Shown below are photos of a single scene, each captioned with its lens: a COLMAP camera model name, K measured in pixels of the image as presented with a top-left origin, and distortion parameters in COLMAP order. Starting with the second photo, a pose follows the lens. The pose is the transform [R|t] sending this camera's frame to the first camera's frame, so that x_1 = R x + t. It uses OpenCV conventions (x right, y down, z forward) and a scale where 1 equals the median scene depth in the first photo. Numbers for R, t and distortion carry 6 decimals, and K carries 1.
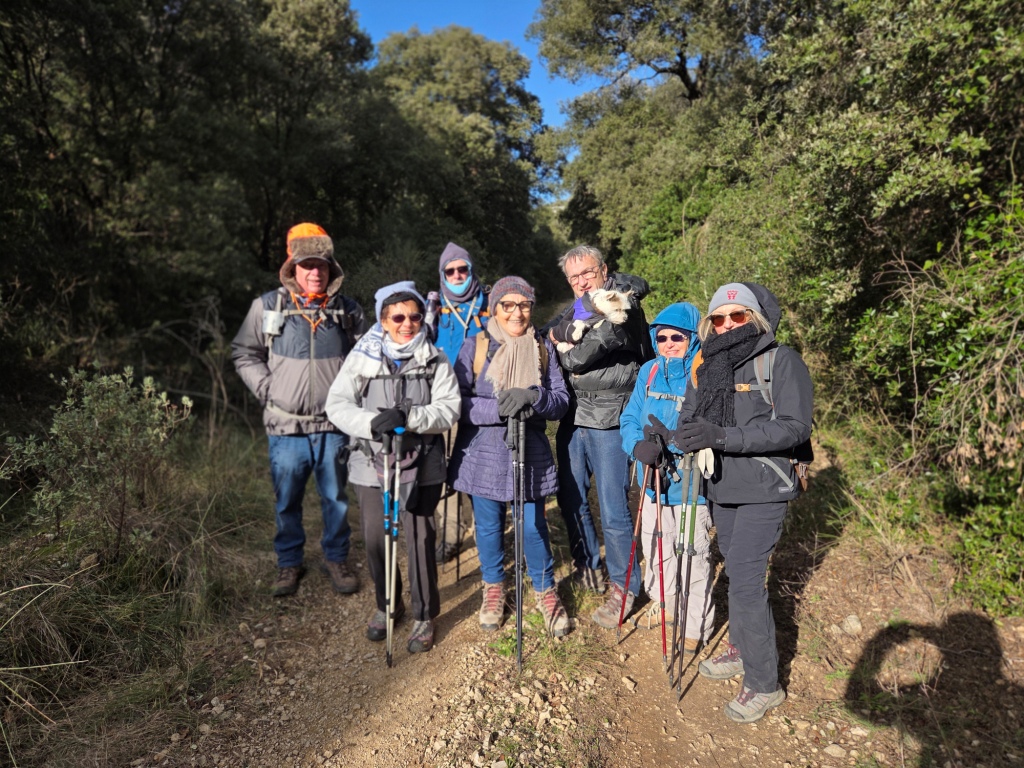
lens RADIAL K [[719.8, 0, 512.3], [0, 719.8, 429.4], [0, 0, 1]] dist [-0.003489, -0.003024]
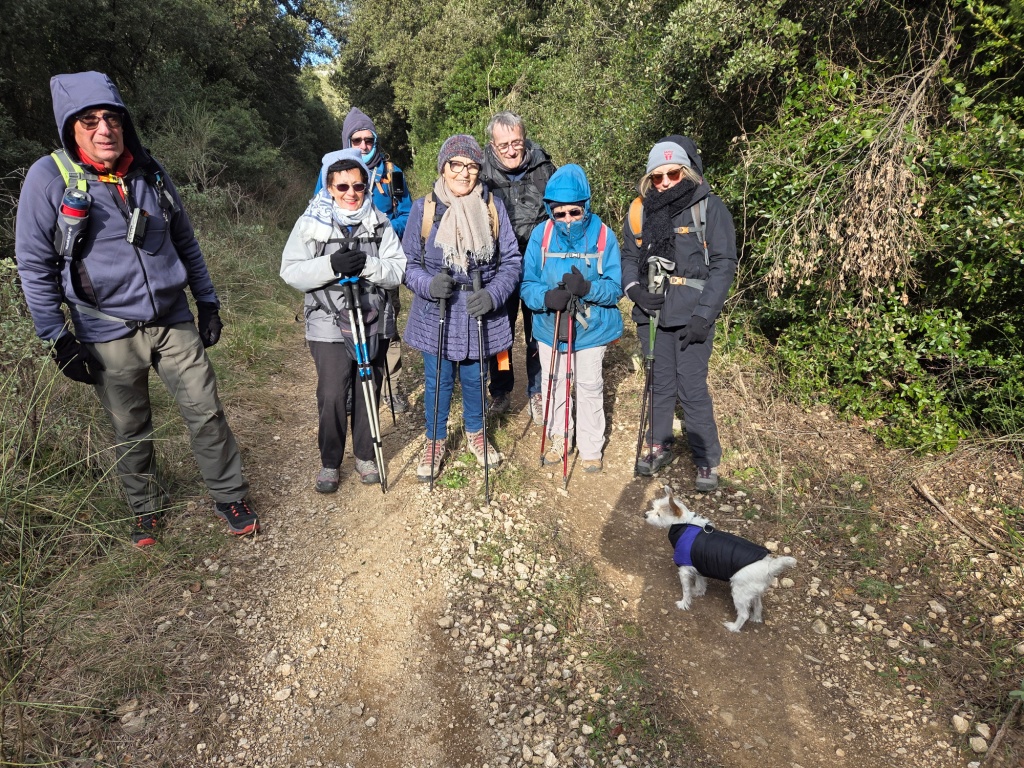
lens RADIAL K [[719.8, 0, 512.3], [0, 719.8, 429.4], [0, 0, 1]] dist [-0.003489, -0.003024]
pose [[0.945183, -0.121167, 0.303230, -0.279878], [0.071338, 0.982798, 0.170349, 0.035284], [-0.318655, -0.139378, 0.937567, -0.104410]]
